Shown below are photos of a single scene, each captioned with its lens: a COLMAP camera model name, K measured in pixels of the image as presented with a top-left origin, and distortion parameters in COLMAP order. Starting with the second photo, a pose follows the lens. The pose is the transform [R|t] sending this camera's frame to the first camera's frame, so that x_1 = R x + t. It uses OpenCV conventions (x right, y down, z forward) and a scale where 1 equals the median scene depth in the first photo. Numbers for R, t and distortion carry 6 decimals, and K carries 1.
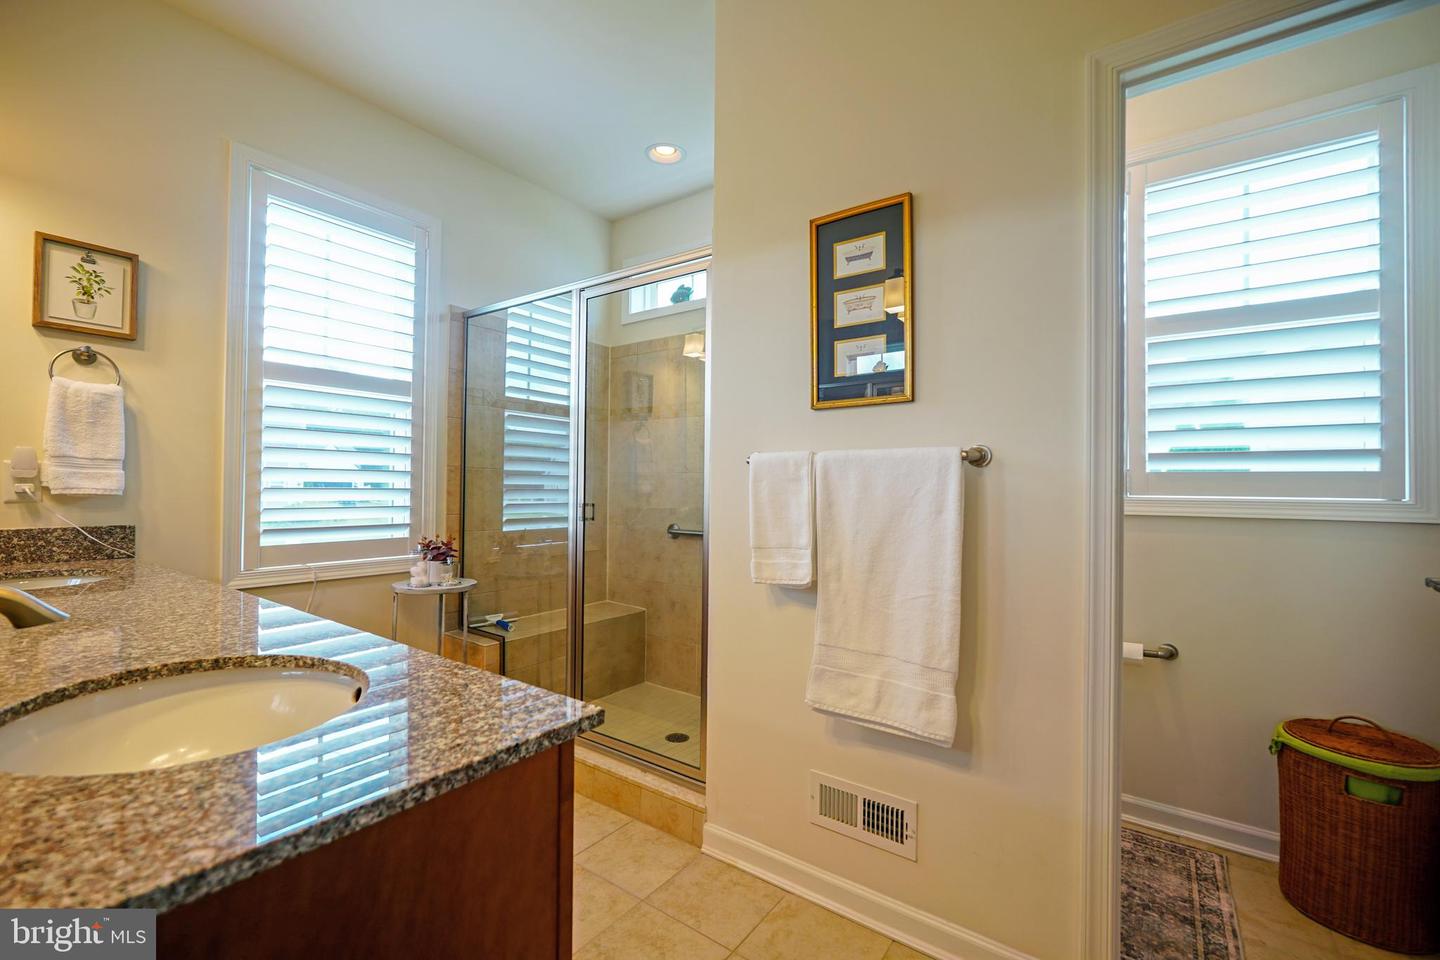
lens RADIAL K [[607.6, 0, 708.7], [0, 607.6, 482.1], [0, 0, 1]] dist [-0.008274, 0.004647]
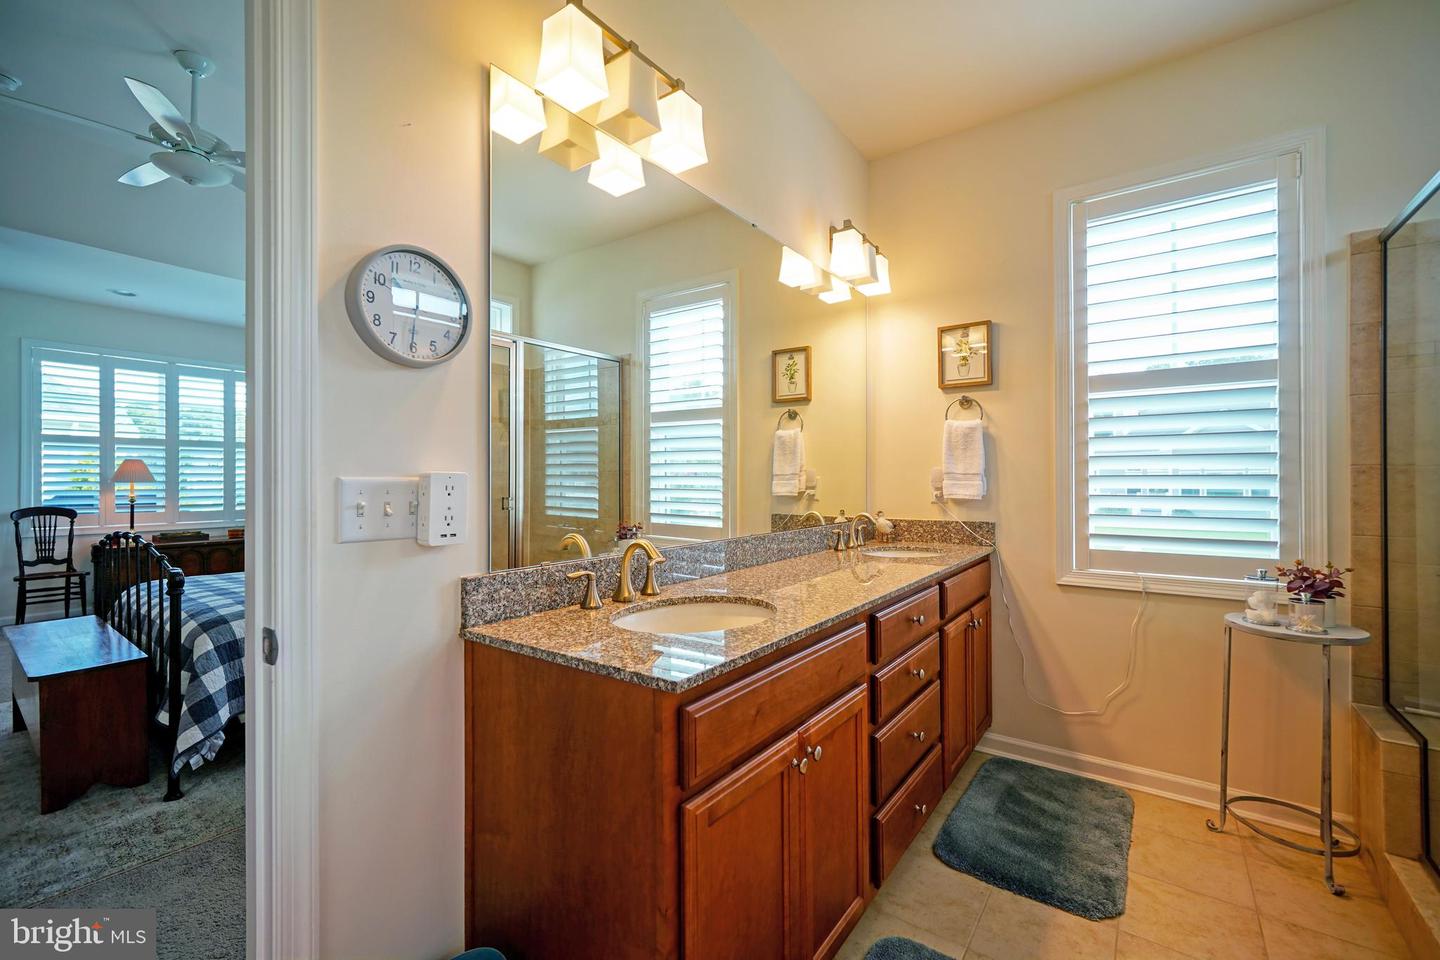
lens RADIAL K [[607.6, 0, 709.2], [0, 607.6, 488.1], [0, 0, 1]] dist [-0.008274, 0.004647]
pose [[0.000253, 0.002391, -0.999997, 0.386110], [0.009499, 0.999952, 0.002393, -0.013442], [0.999955, -0.009500, 0.000230, 0.372810]]
